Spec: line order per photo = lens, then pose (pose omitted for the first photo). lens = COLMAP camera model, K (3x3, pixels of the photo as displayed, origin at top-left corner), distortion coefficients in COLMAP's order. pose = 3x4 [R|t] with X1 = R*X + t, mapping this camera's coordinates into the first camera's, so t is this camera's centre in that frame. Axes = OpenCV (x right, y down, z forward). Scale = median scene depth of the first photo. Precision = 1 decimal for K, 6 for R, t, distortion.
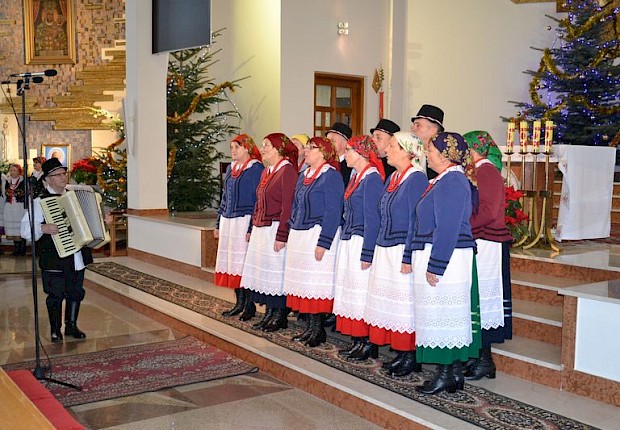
lens RADIAL K [[696.9, 0, 310.0], [0, 696.9, 215.0], [0, 0, 1]] dist [-0.031203, 0.034355]
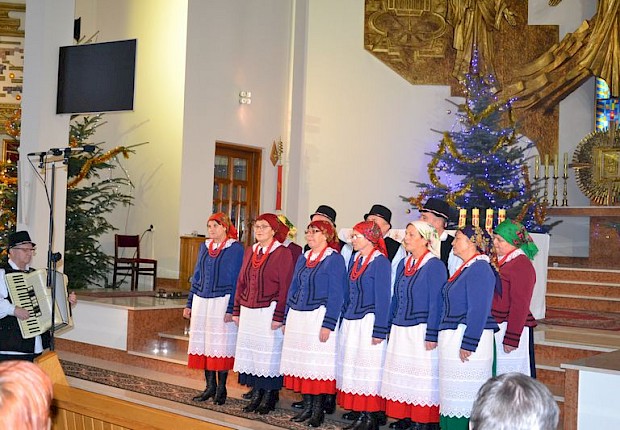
lens RADIAL K [[804.2, 0, 310.0], [0, 804.2, 215.0], [0, 0, 1]] dist [-0.018404, 0.041971]
pose [[0.966812, 0.033930, 0.253227, -0.152561], [-0.009211, 0.995127, -0.098172, -0.001176], [-0.255324, 0.092581, 0.962413, -0.073189]]
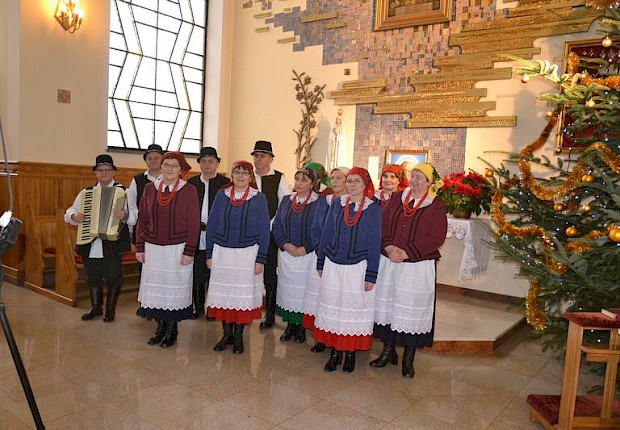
lens RADIAL K [[501.9, 0, 310.0], [0, 501.9, 215.0], [0, 0, 1]] dist [-0.005227, 0.000753]
pose [[0.891233, 0.079530, -0.446519, -0.290289], [-0.083908, 0.996423, 0.009997, -0.047441], [0.445717, 0.028557, 0.894718, 0.672576]]
